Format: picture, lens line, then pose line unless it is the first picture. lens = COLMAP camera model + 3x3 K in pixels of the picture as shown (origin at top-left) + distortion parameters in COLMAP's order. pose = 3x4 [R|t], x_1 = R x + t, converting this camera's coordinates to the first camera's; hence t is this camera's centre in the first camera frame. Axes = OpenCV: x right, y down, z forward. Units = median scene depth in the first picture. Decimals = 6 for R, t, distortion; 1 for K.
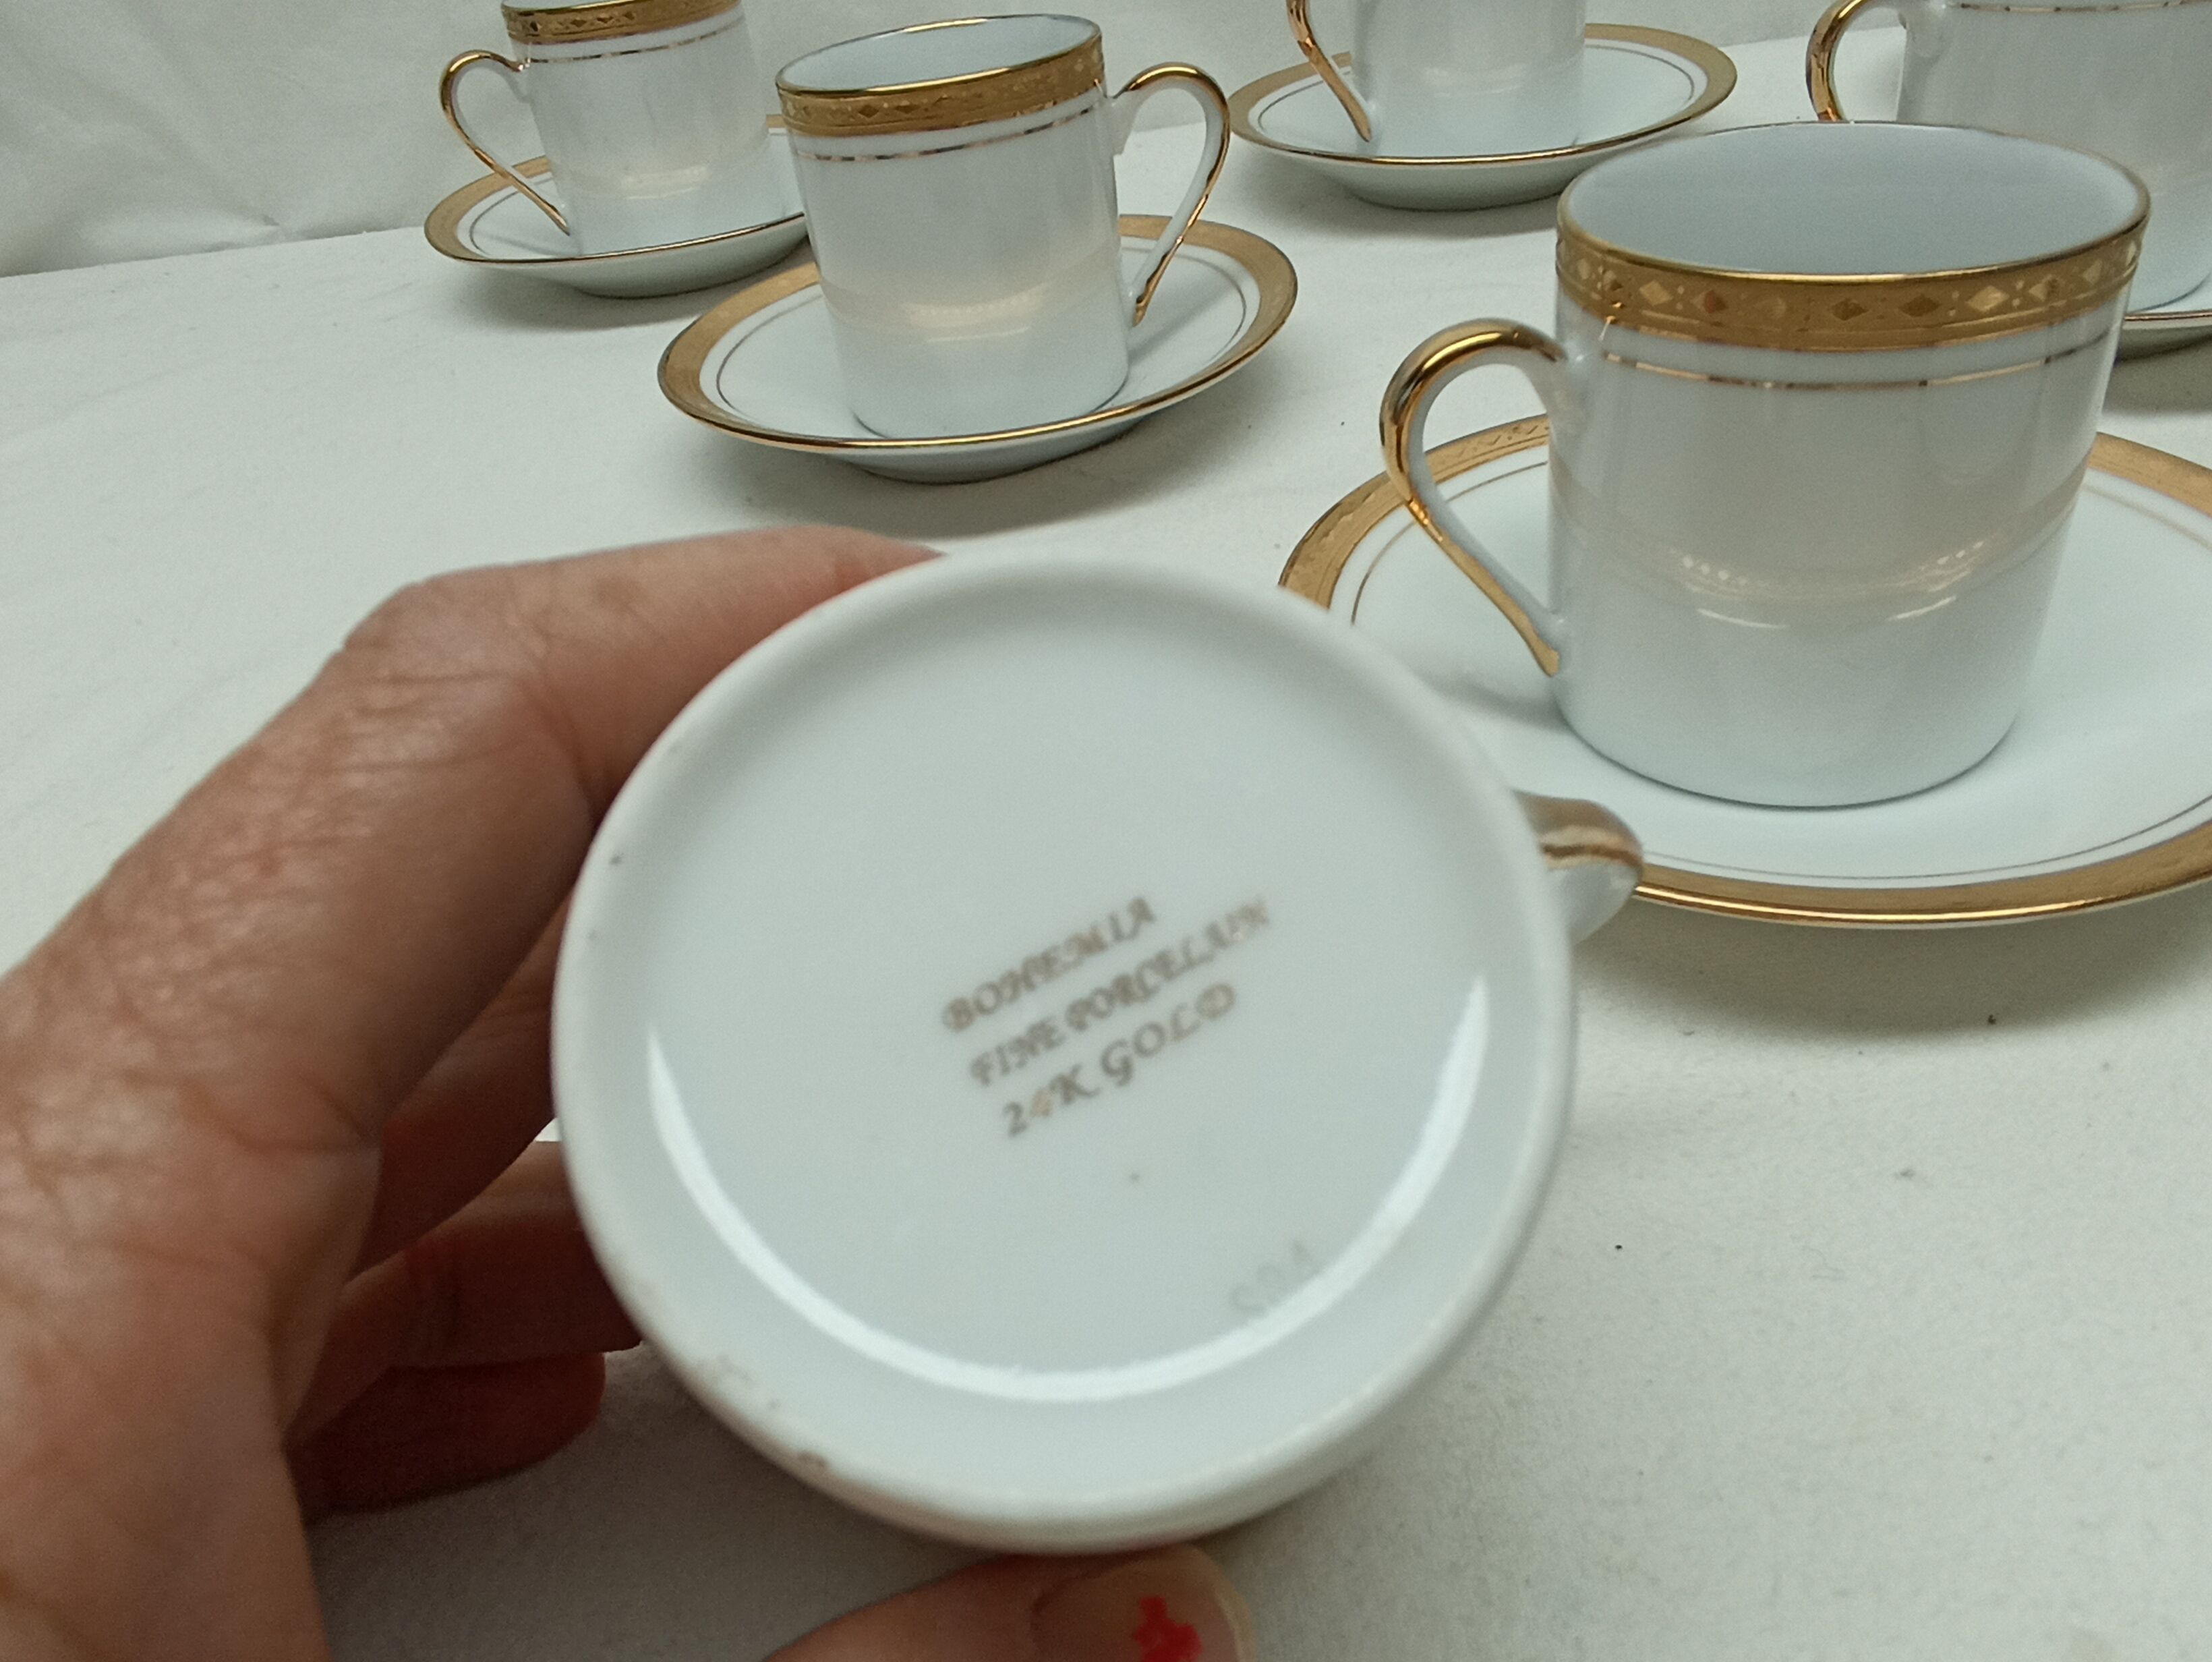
lens RADIAL K [[1682.4, 0, 1106.0], [0, 1682.4, 831.0], [0, 0, 1]] dist [-0.001770, -0.011108]
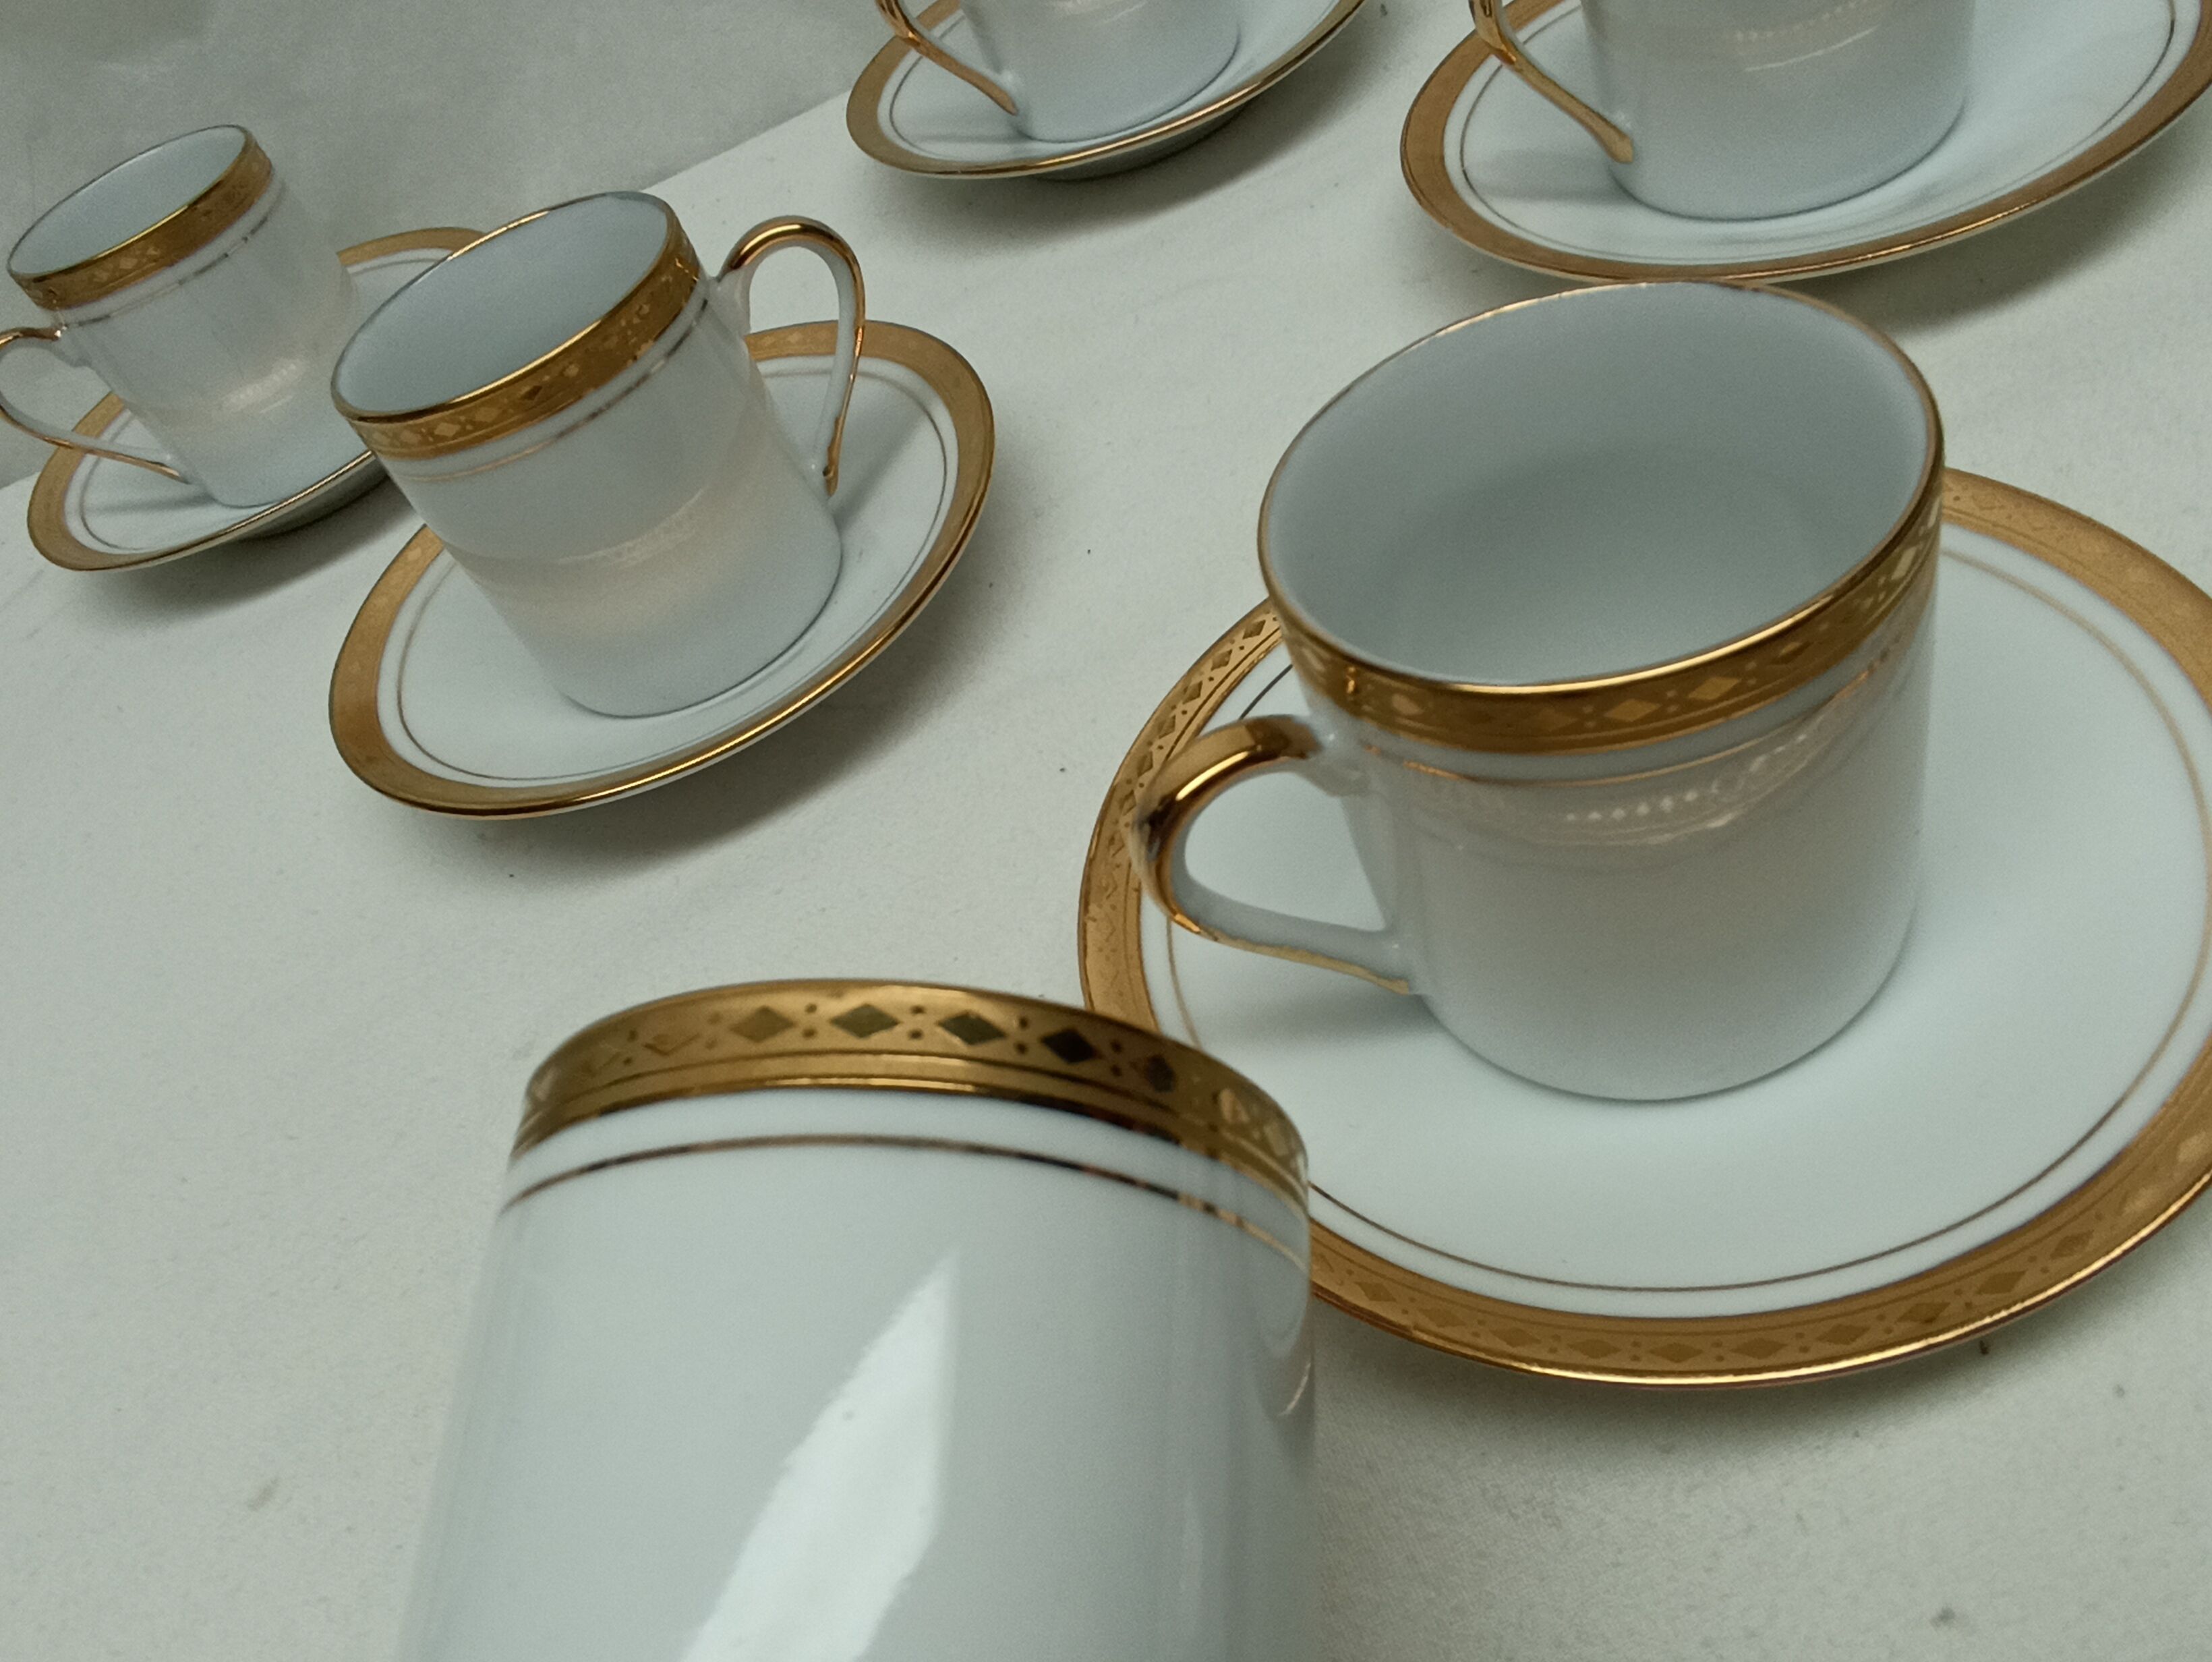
lens RADIAL K [[1682.4, 0, 1106.0], [0, 1682.4, 831.0], [0, 0, 1]] dist [-0.001770, -0.011108]
pose [[0.949283, -0.313315, 0.026362, 0.082888], [0.306302, 0.940444, 0.147456, -0.243142], [-0.070992, -0.131903, 0.988717, 0.104399]]
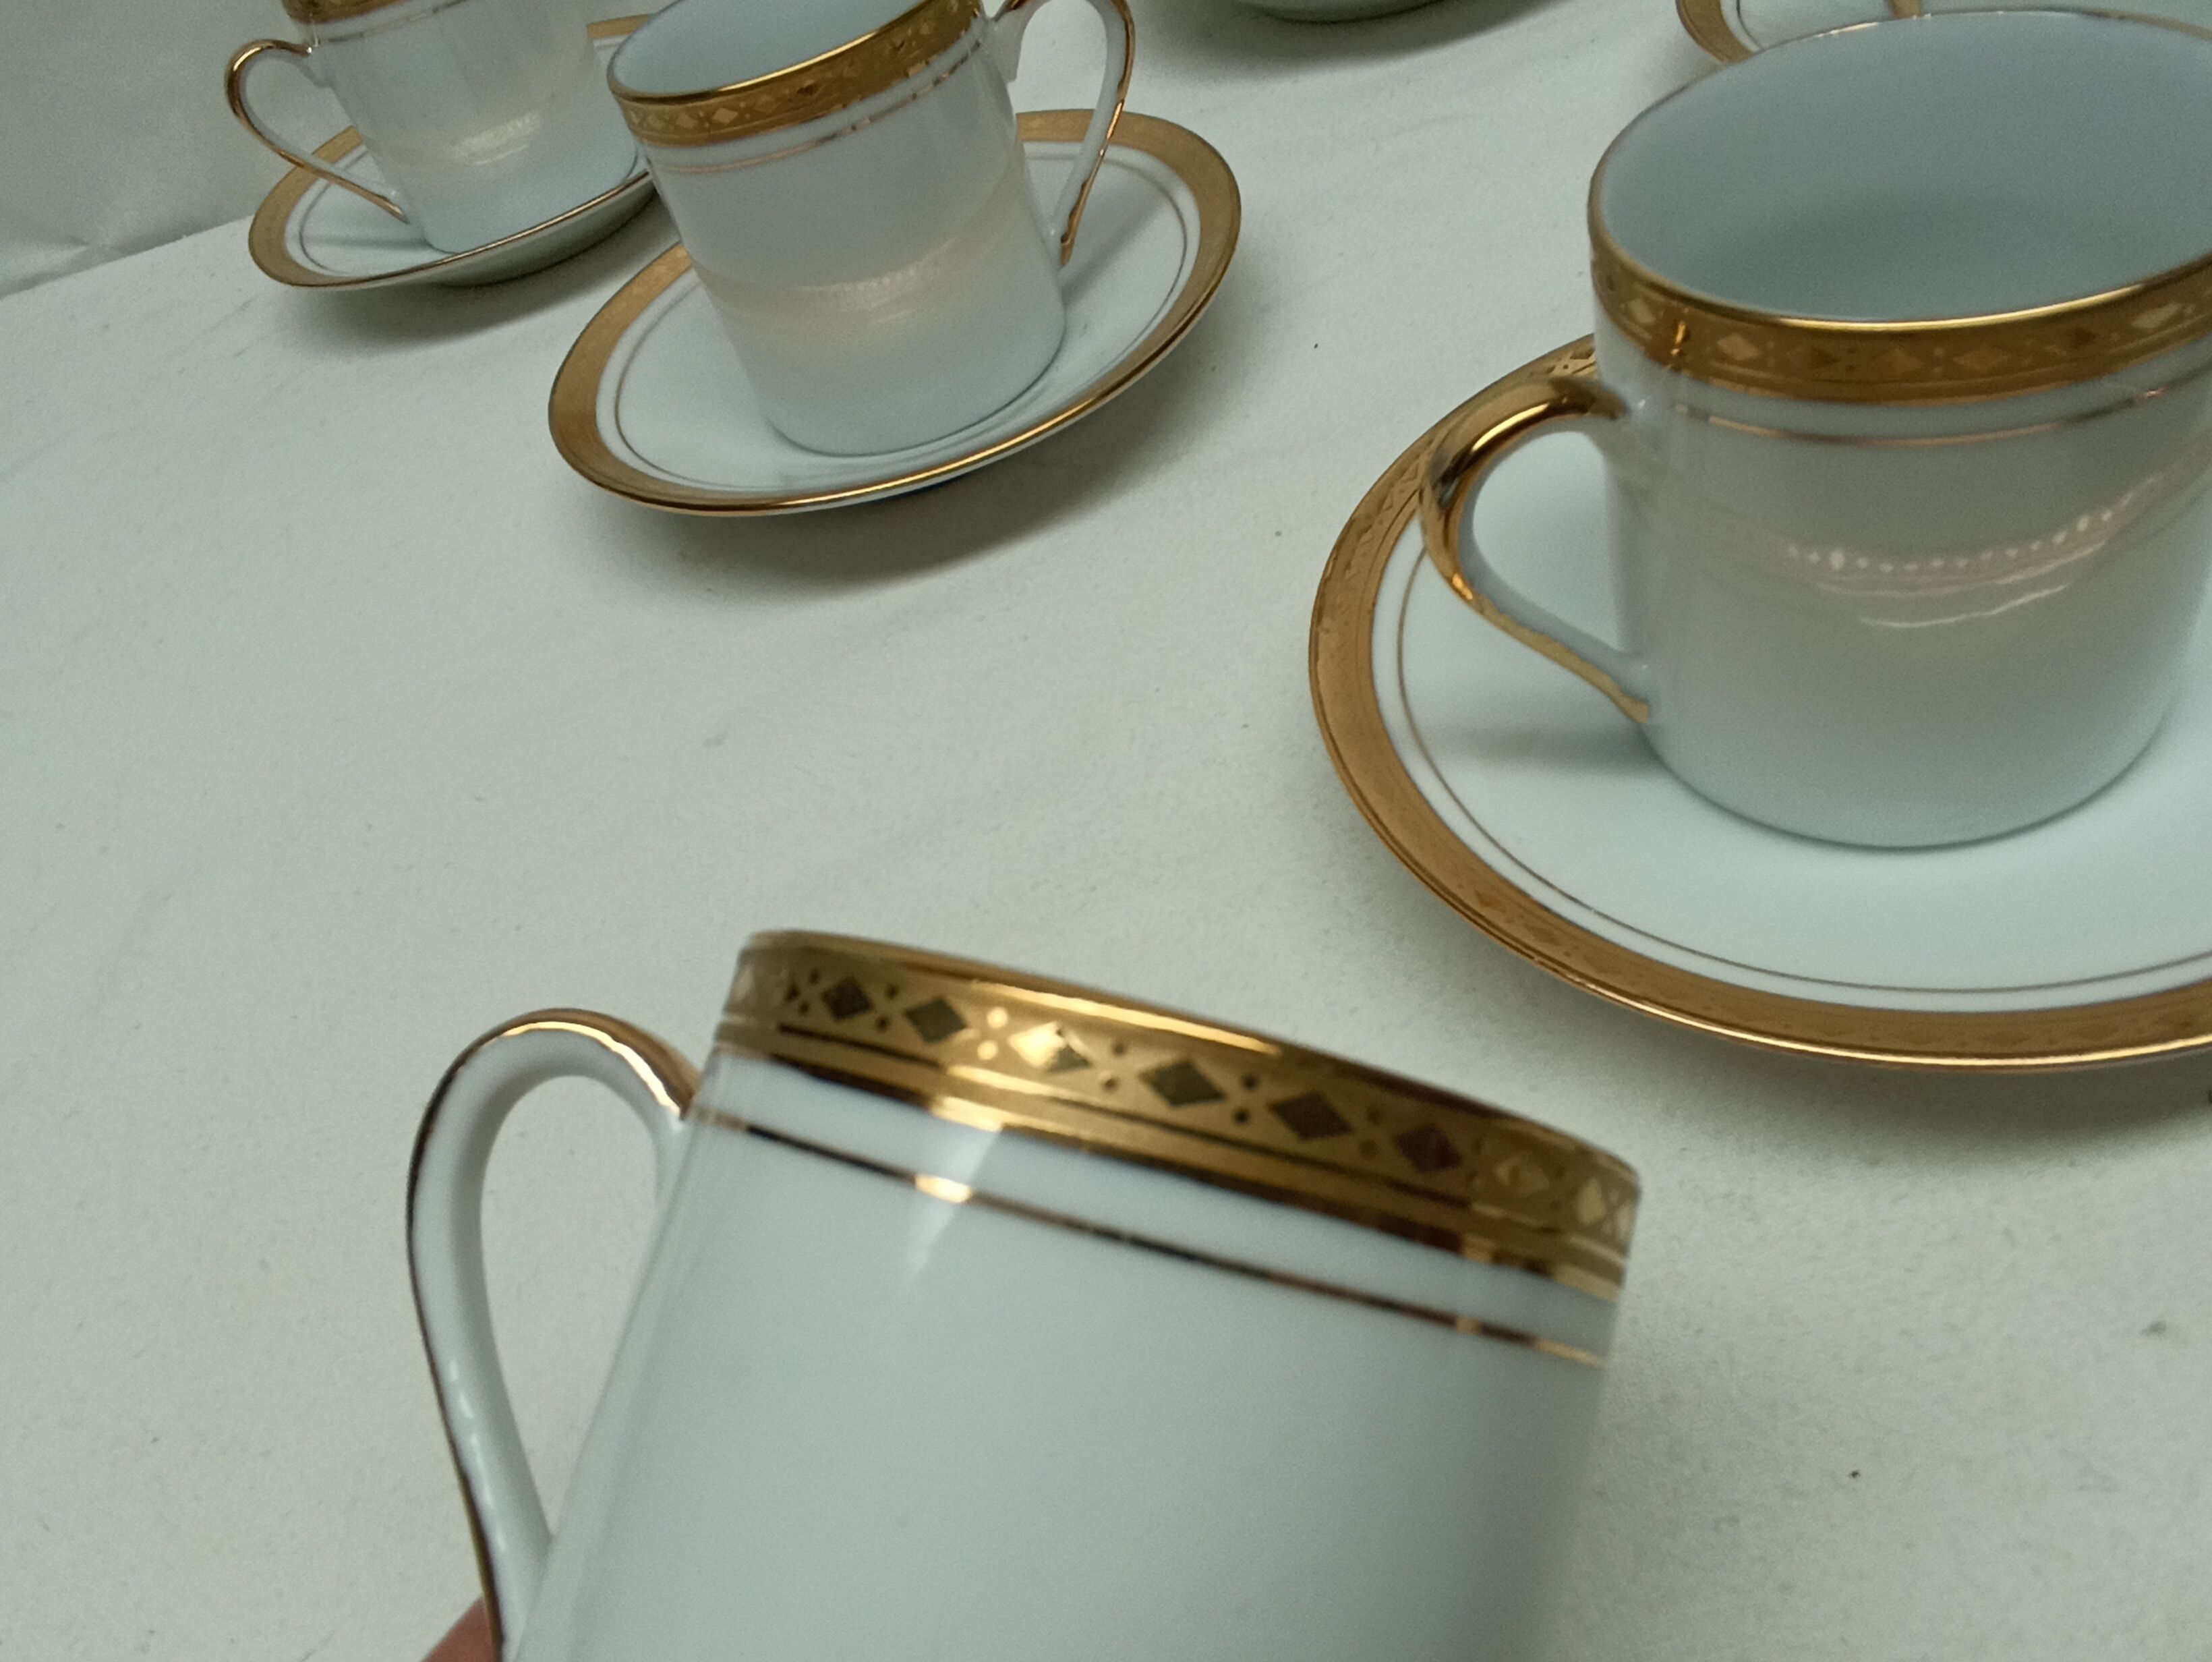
lens RADIAL K [[1682.4, 0, 1106.0], [0, 1682.4, 831.0], [0, 0, 1]] dist [-0.001770, -0.011108]
pose [[0.982503, -0.186027, -0.009005, -0.009445], [0.185255, 0.971165, 0.150063, -0.154071], [-0.019170, -0.149106, 0.988635, 0.086139]]
